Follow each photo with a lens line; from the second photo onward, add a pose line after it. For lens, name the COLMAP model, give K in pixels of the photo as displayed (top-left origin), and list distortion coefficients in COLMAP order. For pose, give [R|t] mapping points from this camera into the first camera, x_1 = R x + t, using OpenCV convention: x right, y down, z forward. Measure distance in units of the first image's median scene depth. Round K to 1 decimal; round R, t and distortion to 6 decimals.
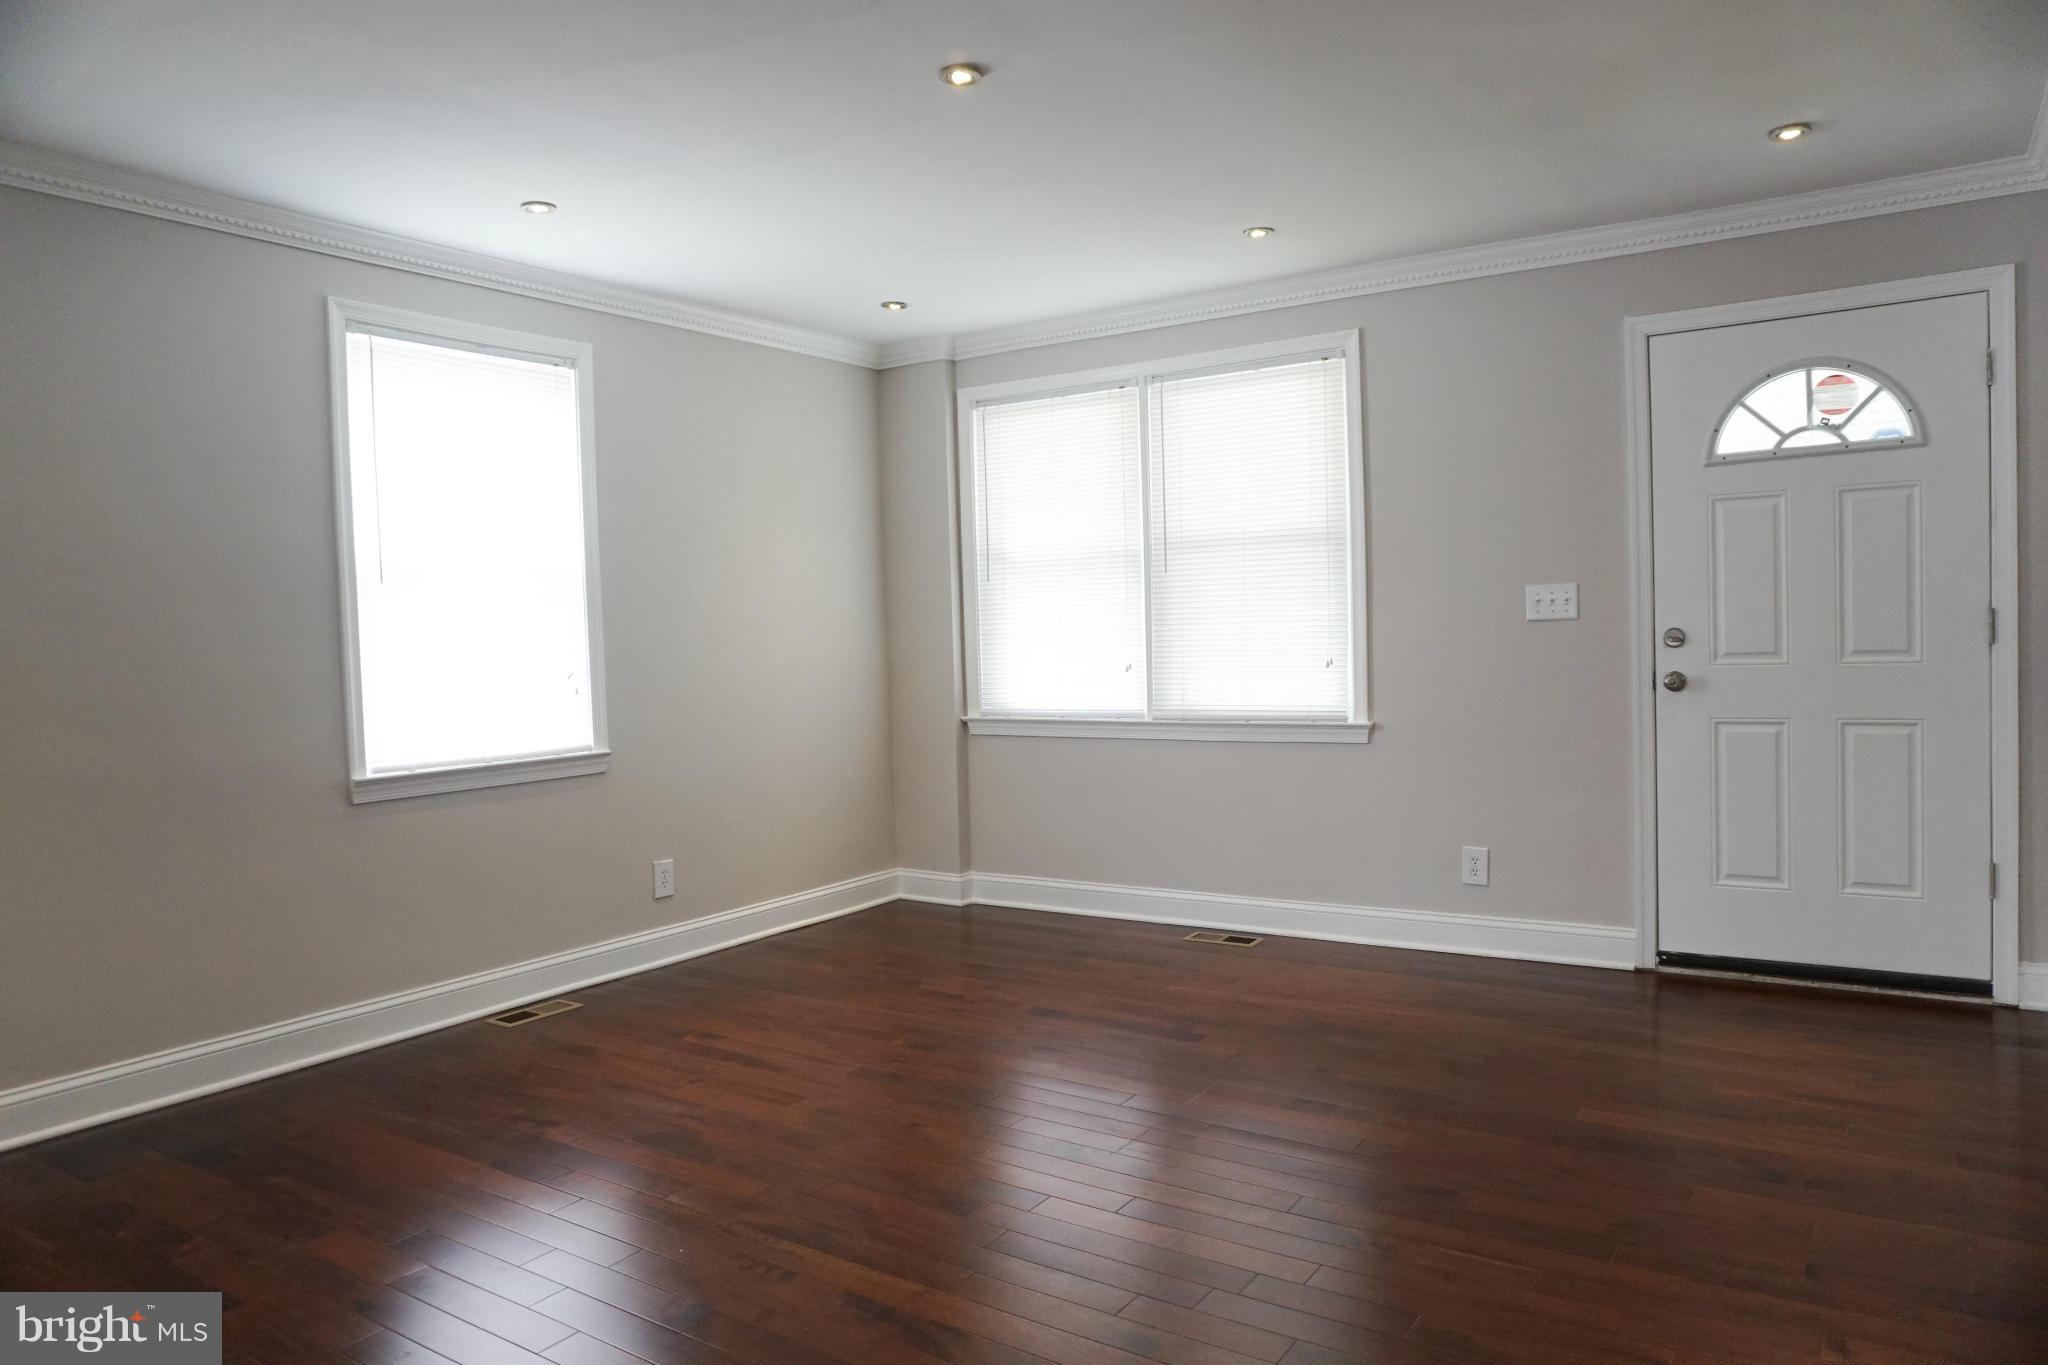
lens RADIAL K [[1360.7, 0, 1019.5], [0, 1360.7, 691.9], [0, 0, 1]] dist [-0.046673, 0.025969]
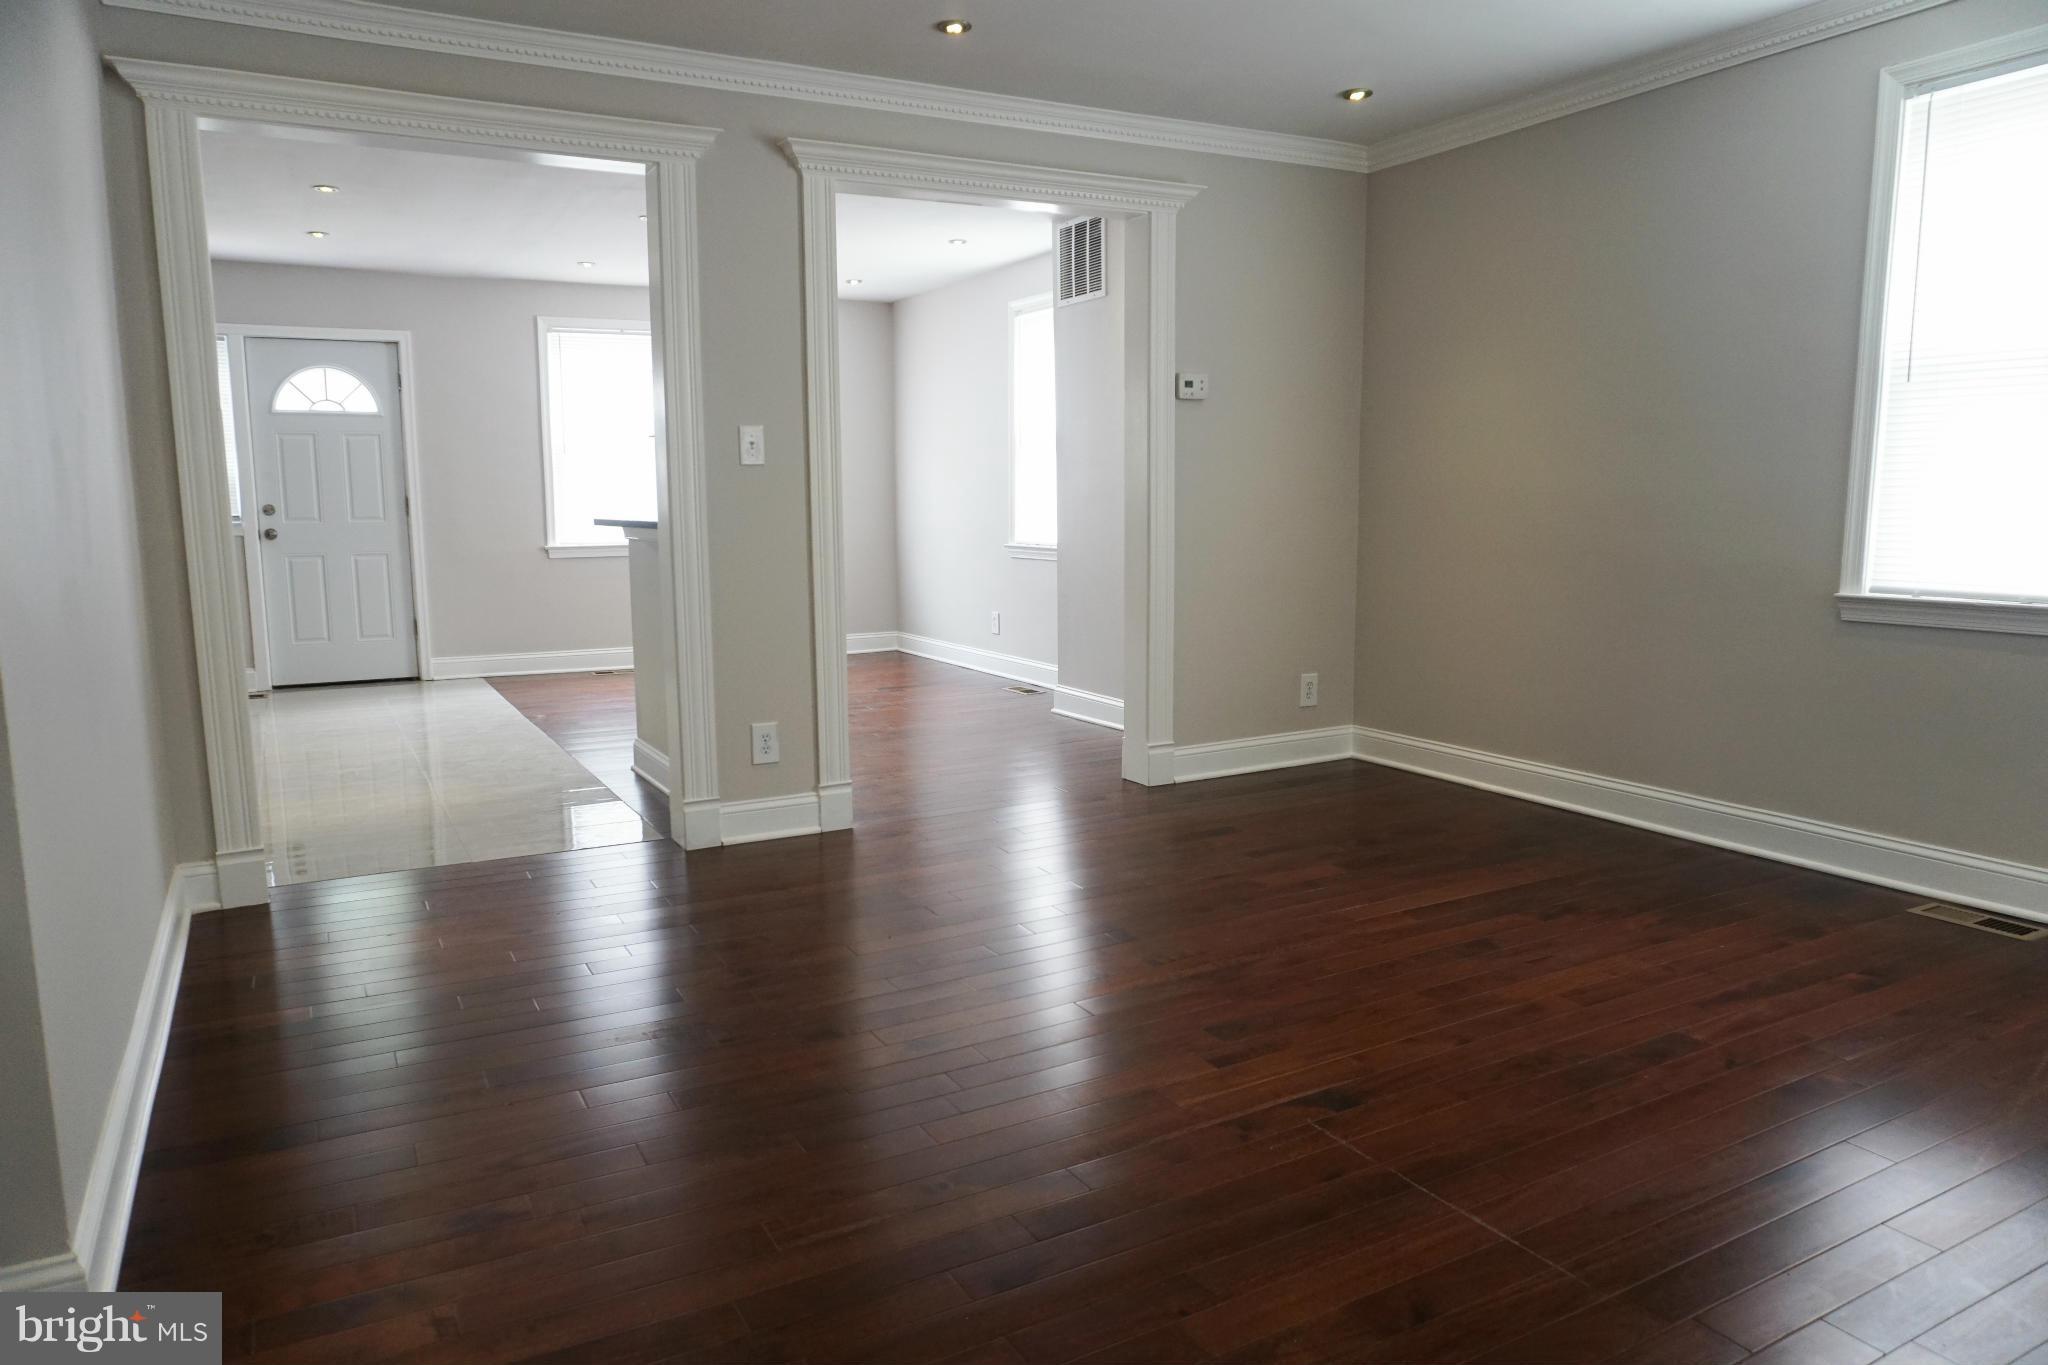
lens RADIAL K [[1360.7, 0, 1019.5], [0, 1360.7, 691.9], [0, 0, 1]] dist [-0.046673, 0.025969]
pose [[-0.456697, 0.163869, -0.874400, 0.529986], [-0.013824, 0.981463, 0.191153, -0.035607], [0.889515, 0.099387, -0.445966, 0.781498]]
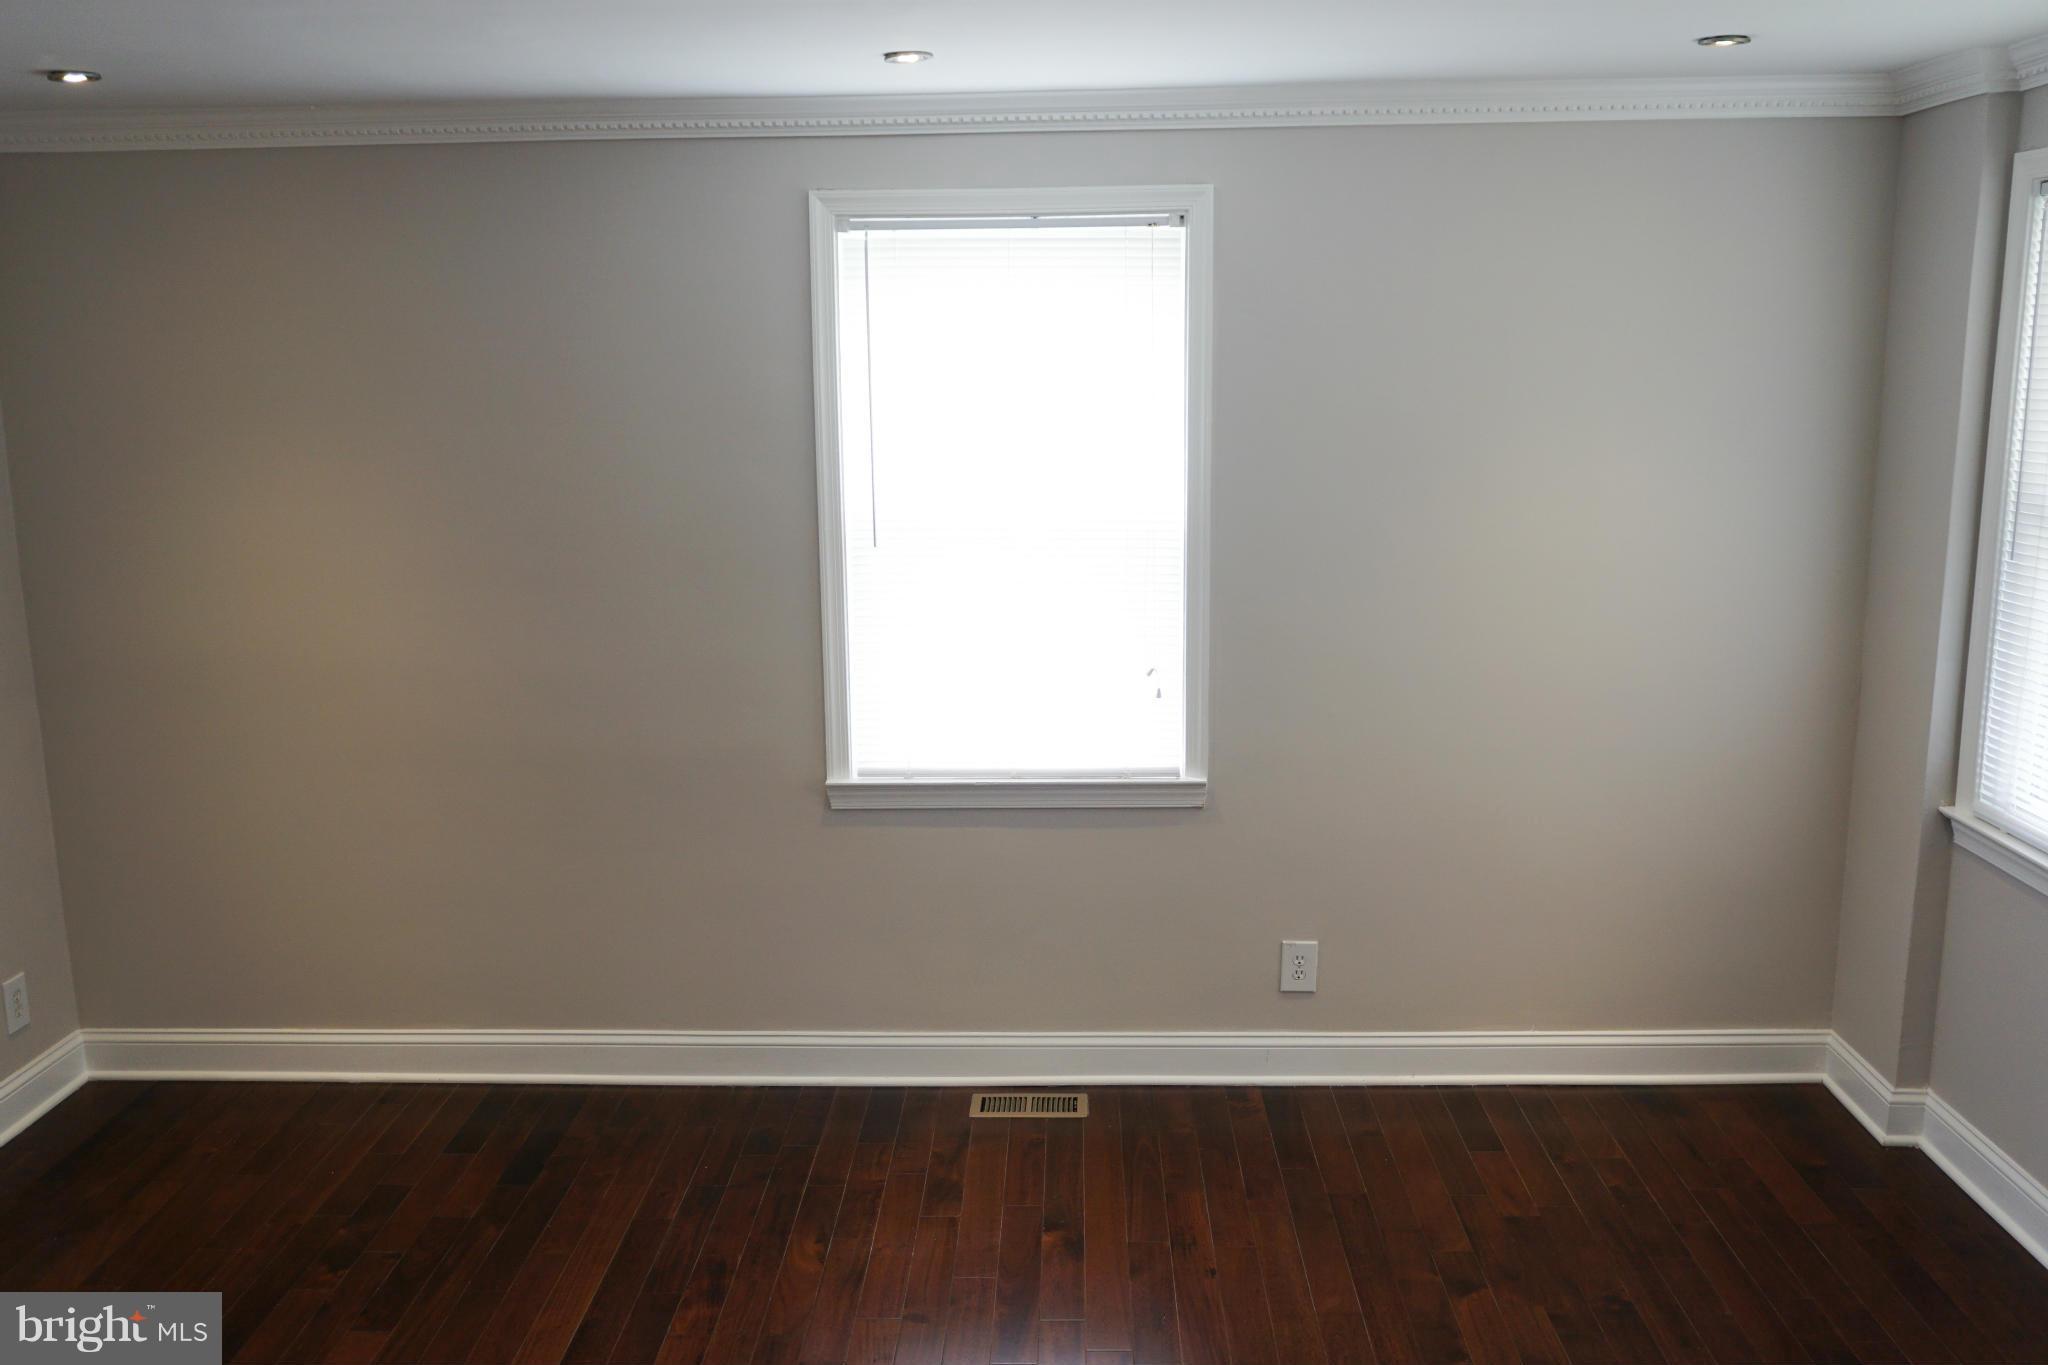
lens RADIAL K [[1718.9, 0, 1021.7], [0, 1718.9, 721.4], [0, 0, 1]] dist [-0.013378, -0.005165]
pose [[0.534312, 0.200774, -0.821097, 0.381510], [-0.040049, 0.976304, 0.212664, -0.176771], [0.844338, -0.080745, 0.529692, 0.457718]]
